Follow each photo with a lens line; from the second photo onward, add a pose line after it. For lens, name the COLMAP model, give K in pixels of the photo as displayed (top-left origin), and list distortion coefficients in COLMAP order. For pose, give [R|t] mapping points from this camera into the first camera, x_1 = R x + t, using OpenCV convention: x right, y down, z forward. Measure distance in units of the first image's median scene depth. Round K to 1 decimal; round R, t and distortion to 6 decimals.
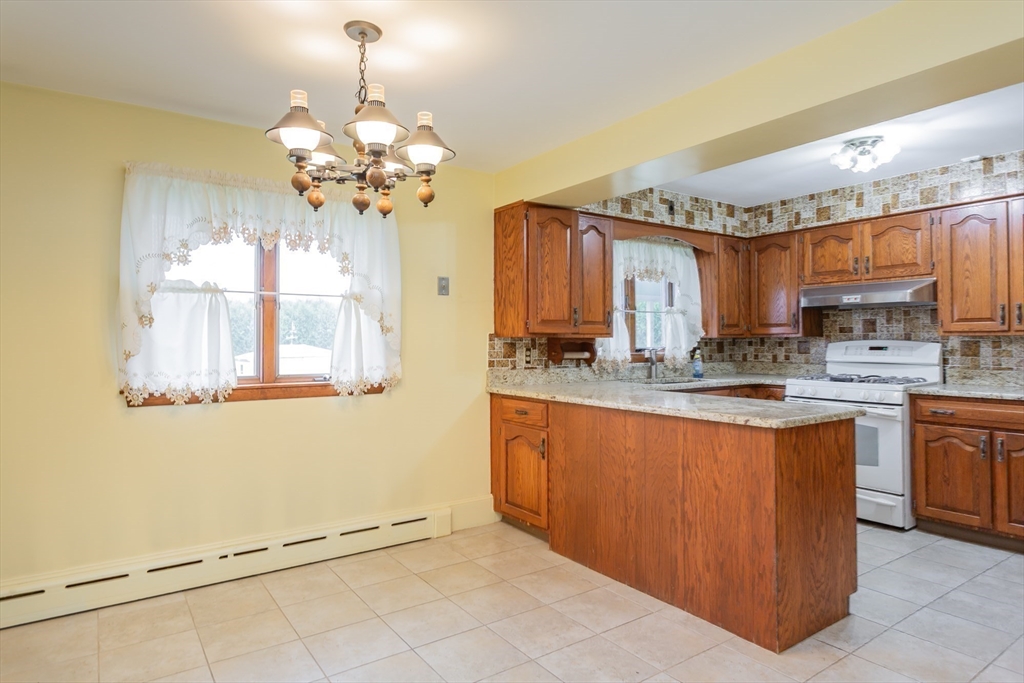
lens RADIAL K [[596.3, 0, 512.0], [0, 596.3, 341.5], [0, 0, 1]] dist [-0.001930, 0.001071]
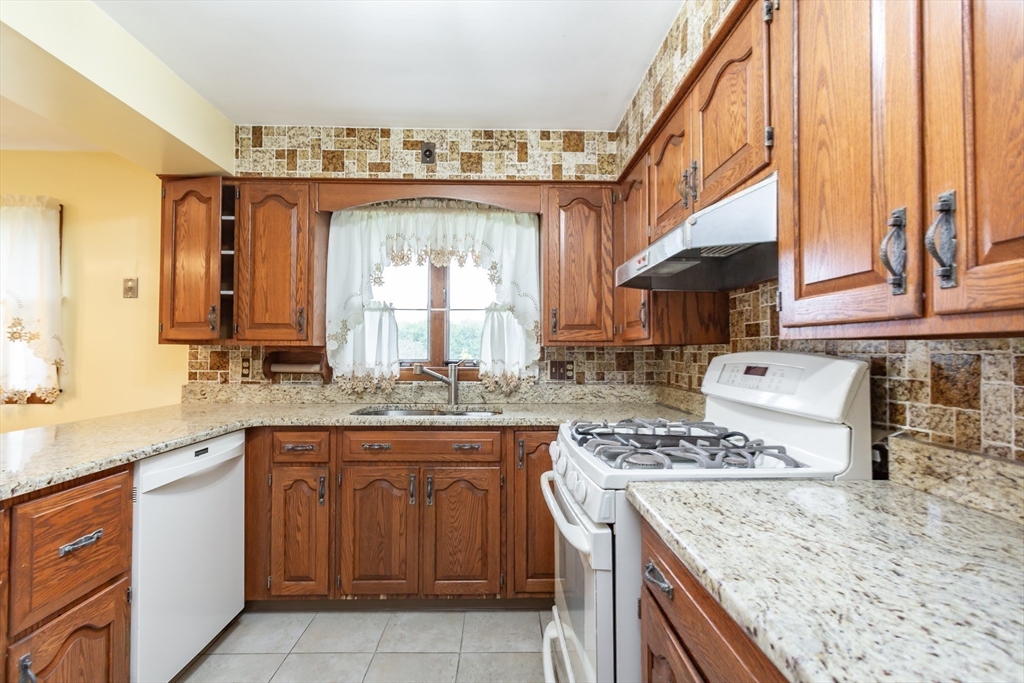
lens RADIAL K [[485.6, 0, 512.0], [0, 485.6, 341.5], [0, 0, 1]] dist [0.000227, 0.000101]
pose [[0.832940, -0.004879, -0.553342, 0.712352], [-0.005270, 0.999846, -0.016748, -0.002641], [0.553339, 0.016866, 0.832786, 0.658018]]
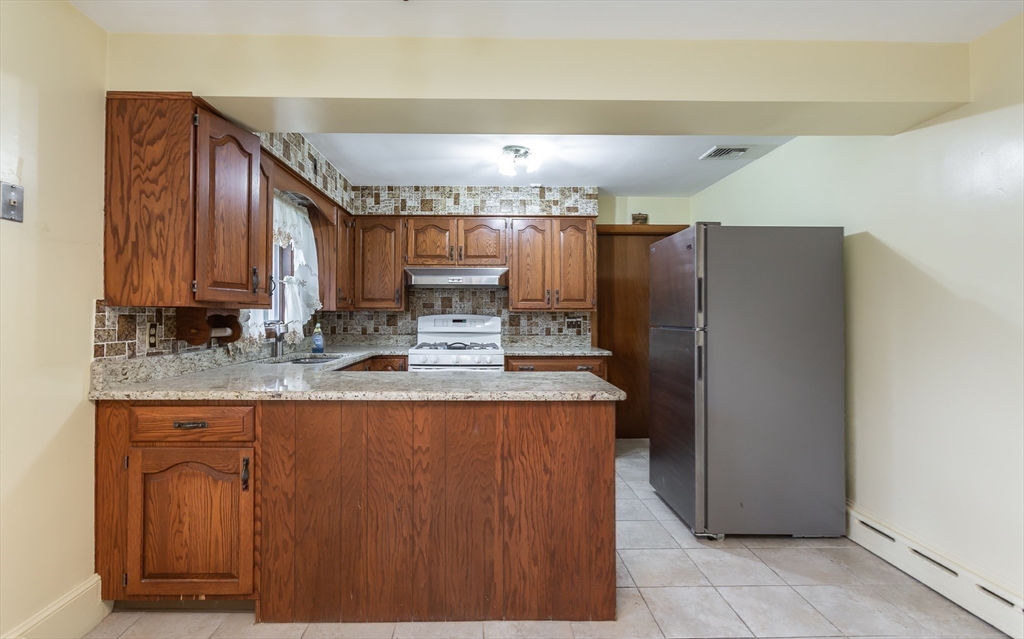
lens RADIAL K [[489.8, 0, 490.3], [0, 489.8, 311.2], [0, 0, 1]] dist [0.000140, 0.000719]
pose [[0.560151, 0.011031, 0.828317, -0.214407], [-0.004779, 0.999938, -0.010085, 0.001321], [-0.828377, 0.001691, 0.560169, 0.399461]]
